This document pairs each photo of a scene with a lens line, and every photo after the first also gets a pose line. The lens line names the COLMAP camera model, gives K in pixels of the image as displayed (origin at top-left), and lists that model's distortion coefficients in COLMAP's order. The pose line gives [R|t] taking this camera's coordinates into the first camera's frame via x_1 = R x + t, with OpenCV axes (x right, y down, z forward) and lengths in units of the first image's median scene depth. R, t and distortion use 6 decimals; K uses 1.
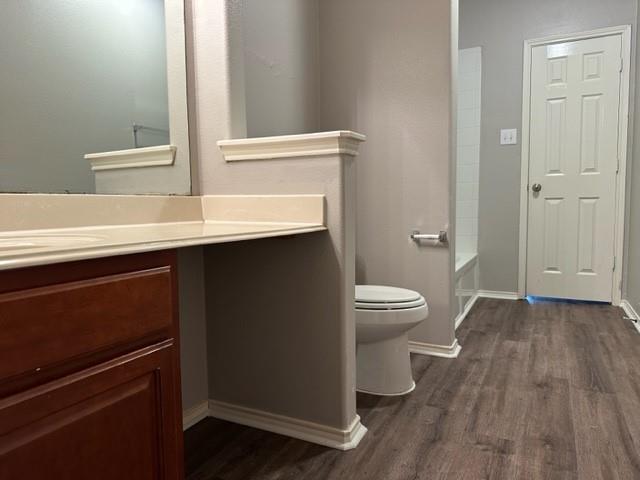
lens RADIAL K [[450.5, 0, 319.9], [0, 450.5, 239.9], [0, 0, 1]] dist [0.006369, 0.007278]
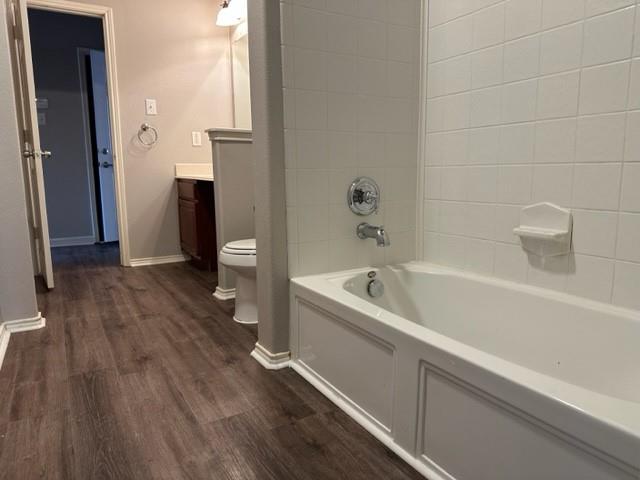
lens RADIAL K [[450.5, 0, 319.8], [0, 450.5, 239.5], [0, 0, 1]] dist [0.006369, 0.007278]
pose [[-0.536877, 0.159690, -0.828409, 1.040543], [-0.049970, 0.974180, 0.220174, -0.155088], [0.842179, 0.159602, -0.515035, 1.764572]]
